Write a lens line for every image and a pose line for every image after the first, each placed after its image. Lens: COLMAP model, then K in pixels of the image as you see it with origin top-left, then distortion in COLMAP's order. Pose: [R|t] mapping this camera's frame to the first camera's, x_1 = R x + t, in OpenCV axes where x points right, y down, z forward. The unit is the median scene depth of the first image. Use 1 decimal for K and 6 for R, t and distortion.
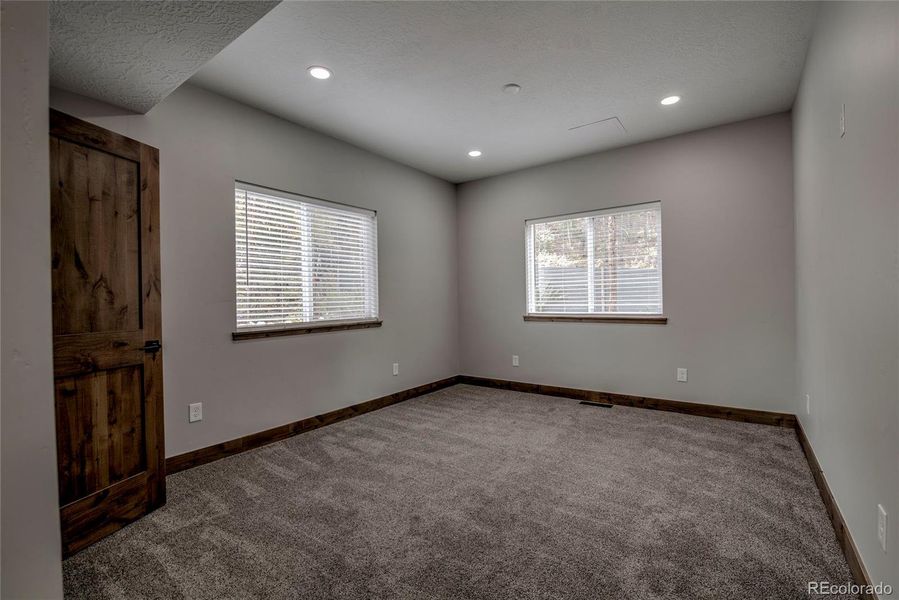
lens RADIAL K [[400.1, 0, 448.6], [0, 400.1, 302.1], [0, 0, 1]] dist [-0.011501, -0.003406]
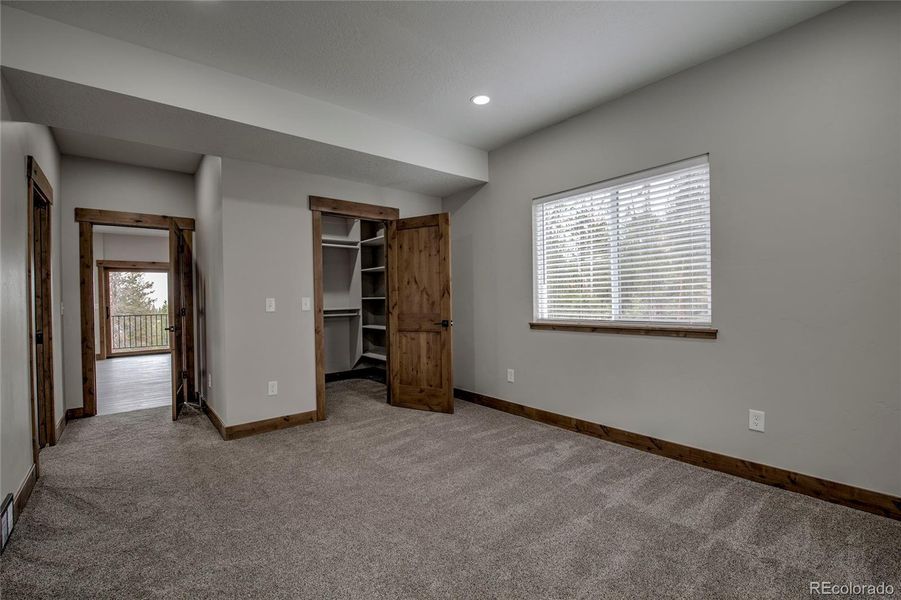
lens RADIAL K [[401.0, 0, 464.8], [0, 401.0, 302.1], [0, 0, 1]] dist [-0.011501, -0.003406]
pose [[-0.239136, 0.017532, -0.970828, 0.708284], [0.008092, 0.999838, 0.016063, -0.009689], [0.970952, -0.004015, -0.239239, 1.064962]]
